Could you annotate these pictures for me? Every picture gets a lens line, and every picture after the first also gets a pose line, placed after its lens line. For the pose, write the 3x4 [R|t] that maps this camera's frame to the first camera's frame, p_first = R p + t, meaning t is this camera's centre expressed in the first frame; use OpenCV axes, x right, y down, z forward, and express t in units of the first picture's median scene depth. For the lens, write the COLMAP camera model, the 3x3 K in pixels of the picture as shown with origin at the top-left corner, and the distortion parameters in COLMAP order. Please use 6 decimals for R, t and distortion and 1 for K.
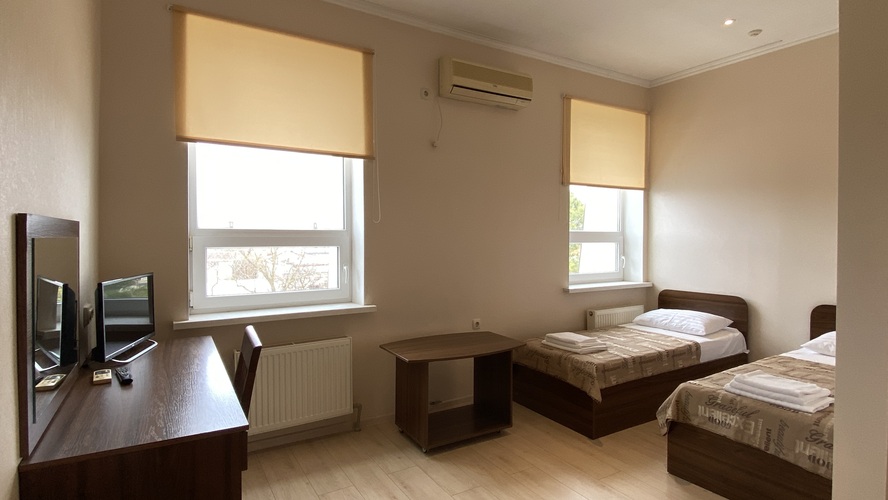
lens RADIAL K [[457.9, 0, 444.0], [0, 457.9, 250.0], [0, 0, 1]] dist [0.001328, -0.000154]
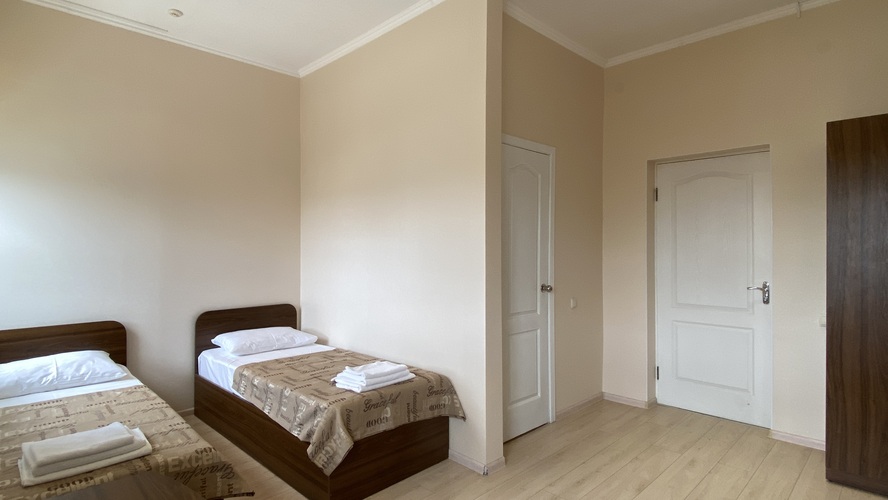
lens RADIAL K [[457.9, 0, 444.0], [0, 457.9, 250.0], [0, 0, 1]] dist [0.001328, -0.000154]
pose [[-0.233610, 0.002410, 0.972327, -0.226356], [0.029829, 0.999544, 0.004690, -0.006268], [-0.971873, 0.030099, -0.233575, 0.554196]]
